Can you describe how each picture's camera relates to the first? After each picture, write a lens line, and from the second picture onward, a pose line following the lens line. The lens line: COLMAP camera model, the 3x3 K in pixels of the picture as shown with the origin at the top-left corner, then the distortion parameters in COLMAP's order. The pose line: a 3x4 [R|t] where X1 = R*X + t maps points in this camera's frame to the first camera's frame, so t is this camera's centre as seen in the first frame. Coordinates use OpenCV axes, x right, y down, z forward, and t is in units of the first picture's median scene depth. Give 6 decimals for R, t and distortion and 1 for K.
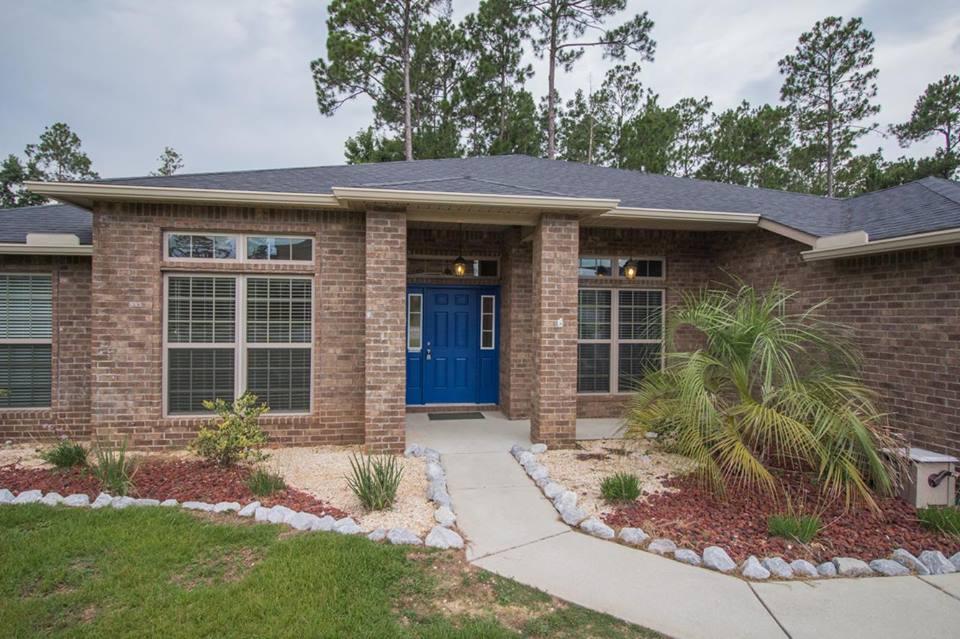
lens RADIAL K [[445.2, 0, 477.8], [0, 445.2, 317.9], [0, 0, 1]] dist [-0.000738, -0.013332]
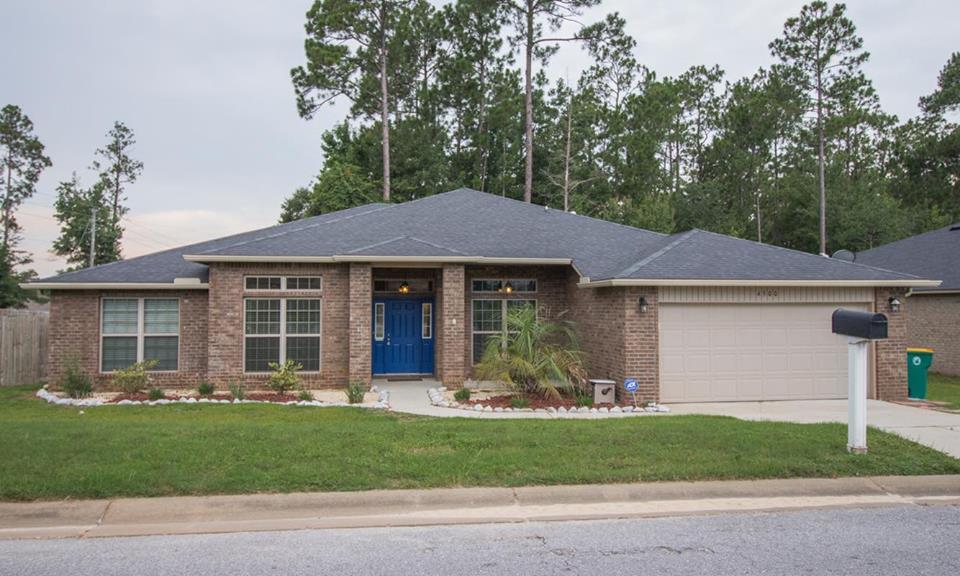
lens RADIAL K [[596.6, 0, 480.0], [0, 596.6, 288.0], [0, 0, 1]] dist [-0.018183, -0.001249]
pose [[0.999857, -0.009954, -0.013699, 0.077493], [0.009449, 0.999290, -0.036473, -0.008887], [0.014053, 0.036338, 0.999241, -0.350378]]
